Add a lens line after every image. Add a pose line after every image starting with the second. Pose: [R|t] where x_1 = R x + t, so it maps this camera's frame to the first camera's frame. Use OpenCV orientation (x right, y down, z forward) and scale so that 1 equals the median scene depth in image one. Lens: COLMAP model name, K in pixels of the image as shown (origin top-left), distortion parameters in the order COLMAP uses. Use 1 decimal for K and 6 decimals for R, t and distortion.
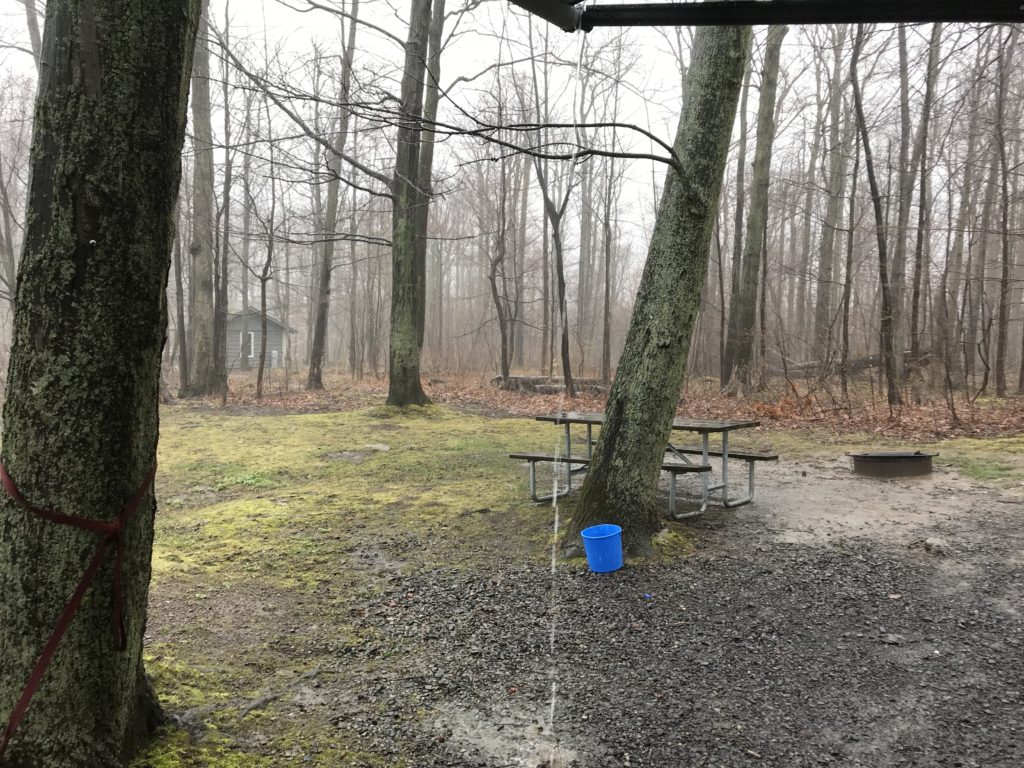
lens RADIAL K [[839.2, 0, 511.8], [0, 839.2, 383.8], [0, 0, 1]] dist [0.014877, -0.003679]
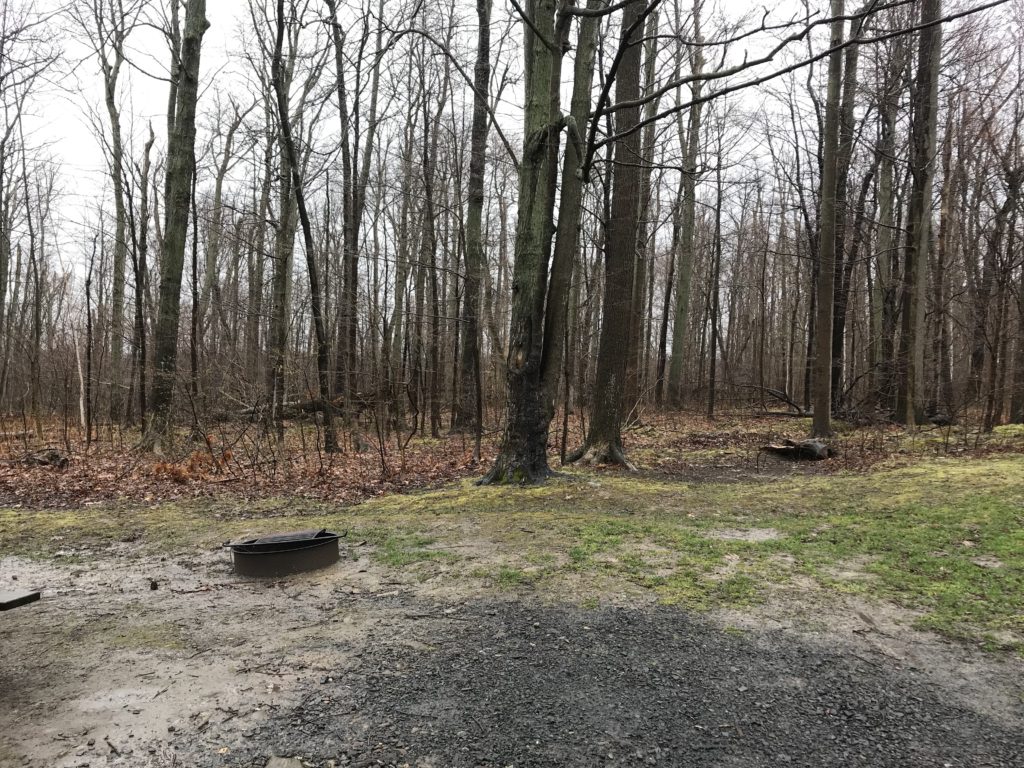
lens RADIAL K [[839.2, 0, 512.0], [0, 839.2, 385.5], [0, 0, 1]] dist [0.014877, -0.003679]
pose [[0.819605, -0.000208, 0.572930, 0.140593], [0.027889, 0.998829, -0.039535, -0.009560], [-0.572250, 0.048381, 0.818650, 0.211494]]
